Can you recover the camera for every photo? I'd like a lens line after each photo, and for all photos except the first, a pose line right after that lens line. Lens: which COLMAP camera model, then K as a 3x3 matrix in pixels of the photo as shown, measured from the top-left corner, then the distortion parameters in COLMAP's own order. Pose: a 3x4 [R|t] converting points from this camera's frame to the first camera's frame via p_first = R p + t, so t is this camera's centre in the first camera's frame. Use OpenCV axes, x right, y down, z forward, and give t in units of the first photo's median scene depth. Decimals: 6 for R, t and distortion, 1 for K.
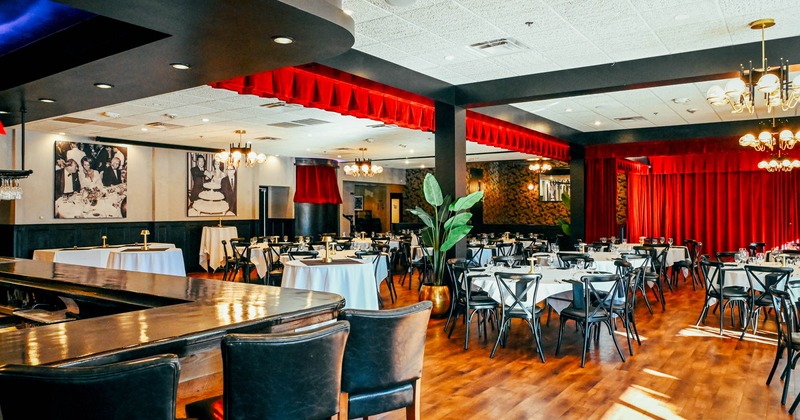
lens RADIAL K [[566.5, 0, 392.0], [0, 566.5, 221.8], [0, 0, 1]] dist [-0.013101, -0.000680]
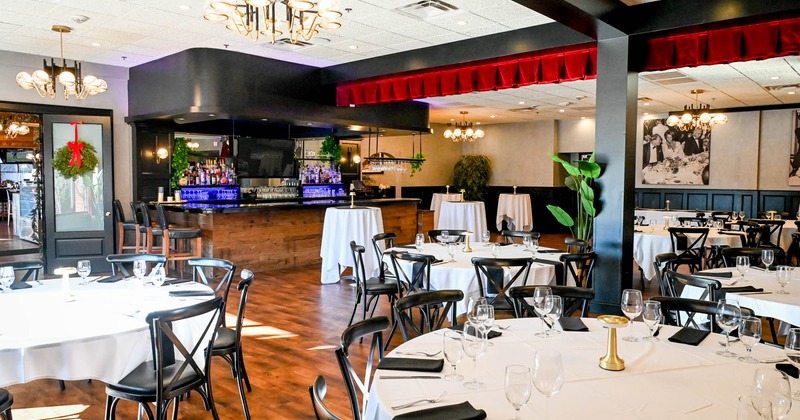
lens RADIAL K [[566.5, 0, 403.9], [0, 566.5, 212.9], [0, 0, 1]] dist [-0.013101, -0.000680]
pose [[-0.115540, 0.063231, -0.991288, 0.683614], [-0.025116, 0.997467, 0.066552, -0.011872], [0.992985, 0.032586, -0.113659, 0.622748]]
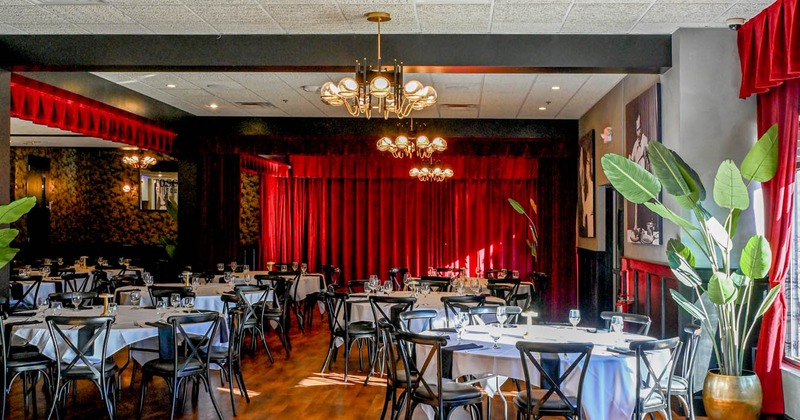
lens RADIAL K [[853.6, 0, 415.1], [0, 853.6, 224.8], [0, 0, 1]] dist [-0.021096, 0.000000]
pose [[0.849510, 0.013457, 0.527401, 0.008156], [-0.004789, 0.999830, -0.017797, -0.003695], [-0.527551, 0.012593, 0.849430, -0.070066]]
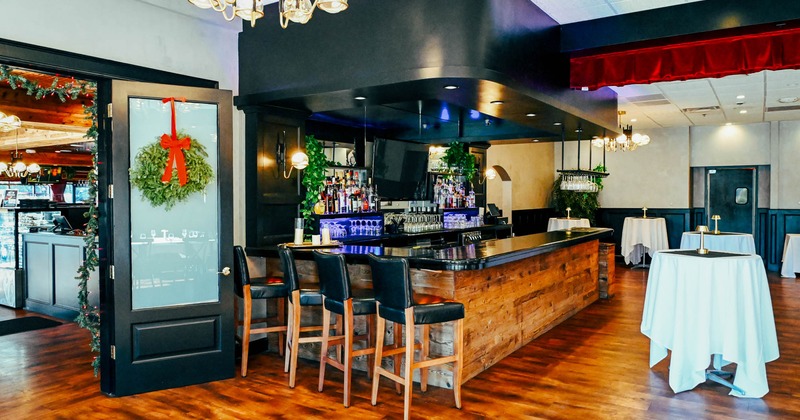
lens RADIAL K [[566.5, 0, 396.8], [0, 566.5, 209.9], [0, 0, 1]] dist [-0.013101, -0.000680]
pose [[0.042684, 0.022999, -0.998824, 0.360614], [-0.018024, 0.999590, 0.022246, -0.004437], [0.998926, 0.017053, 0.043081, 0.209994]]
